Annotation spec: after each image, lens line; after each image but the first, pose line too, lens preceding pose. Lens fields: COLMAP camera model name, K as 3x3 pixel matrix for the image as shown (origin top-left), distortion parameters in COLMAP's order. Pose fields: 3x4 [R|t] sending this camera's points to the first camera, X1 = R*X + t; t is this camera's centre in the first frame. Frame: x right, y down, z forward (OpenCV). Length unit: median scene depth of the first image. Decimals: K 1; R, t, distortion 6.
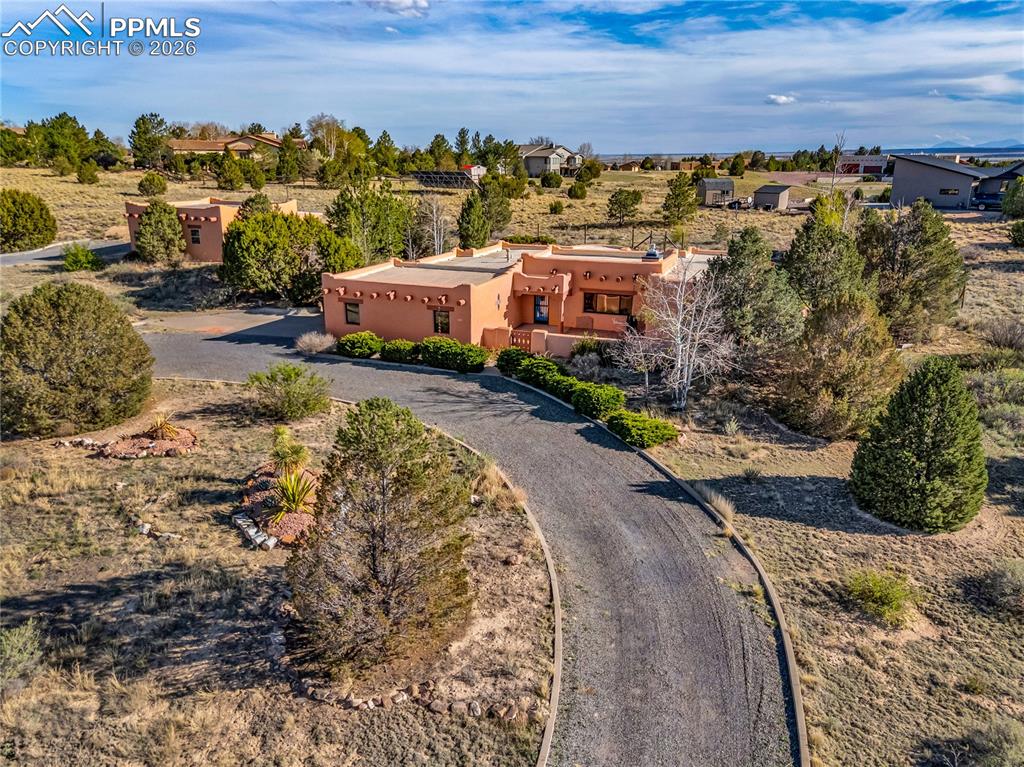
lens RADIAL K [[773.0, 0, 526.9], [0, 773.0, 472.5], [0, 0, 1]] dist [0.043323, -0.036702]
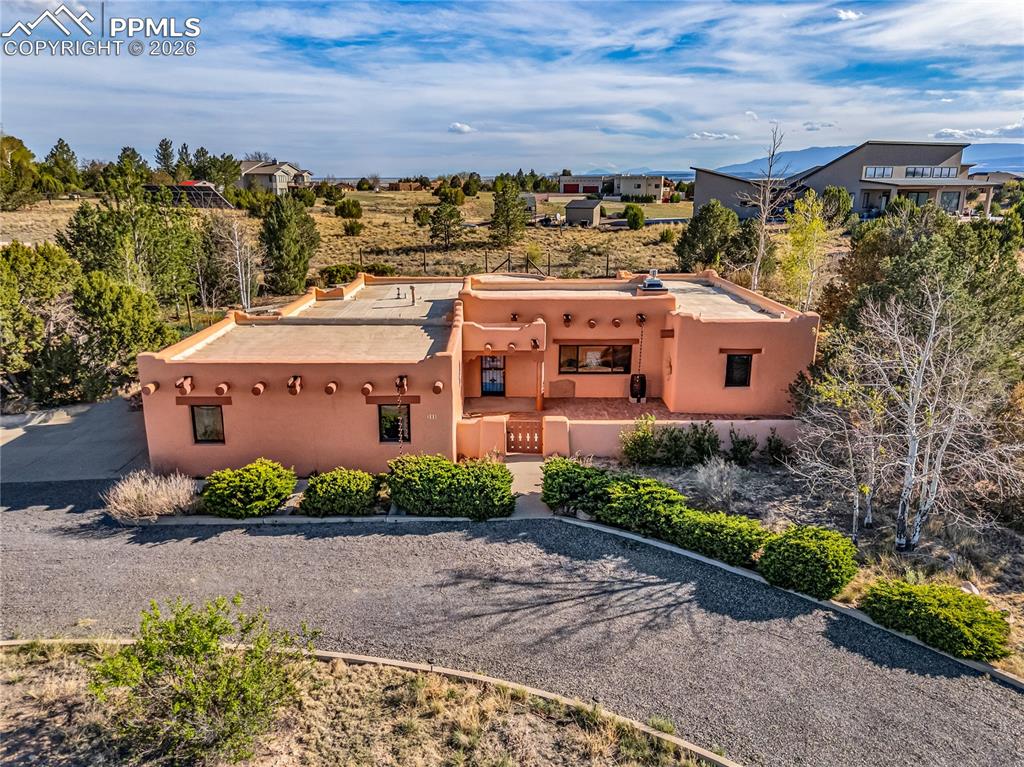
lens RADIAL K [[773.0, 0, 516.1], [0, 773.0, 382.7], [0, 0, 1]] dist [0.043323, -0.036702]
pose [[0.925013, -0.096801, 0.367397, -0.153450], [0.144779, 0.983846, -0.105295, -0.100629], [-0.351269, 0.150590, 0.924085, 0.299117]]
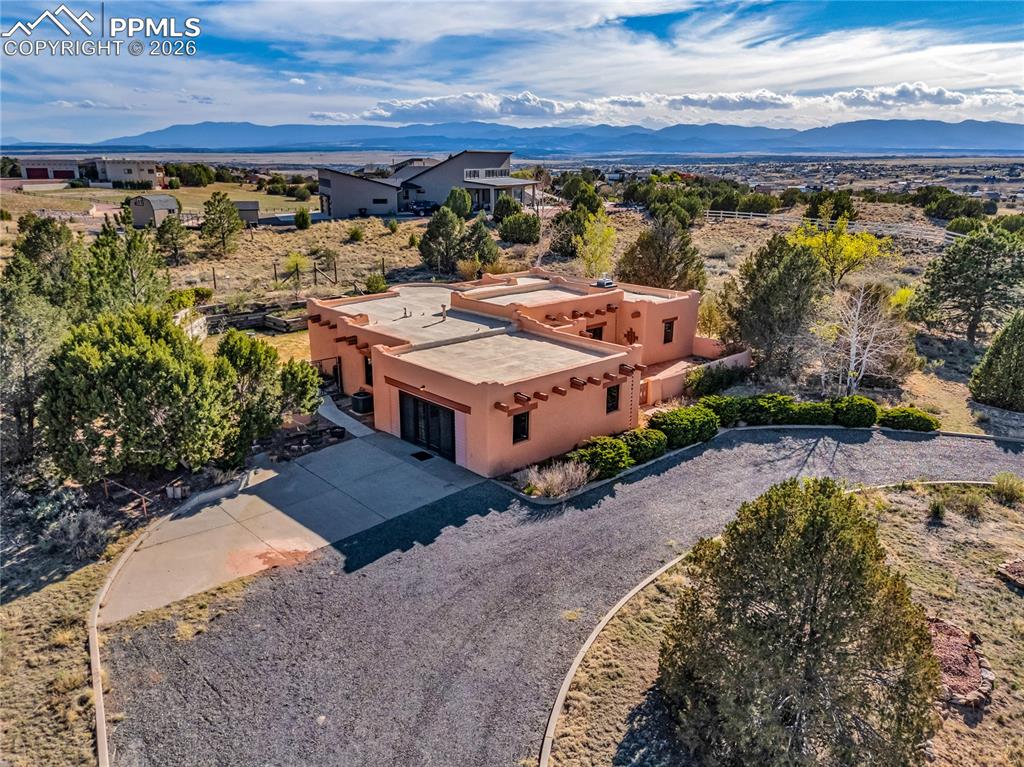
lens RADIAL K [[773.0, 0, 512.3], [0, 773.0, 382.8], [0, 0, 1]] dist [0.043323, -0.036702]
pose [[0.423356, -0.251690, 0.870299, -0.553425], [0.334607, 0.936152, 0.107966, -0.216714], [-0.841907, 0.245501, 0.480544, 0.457682]]
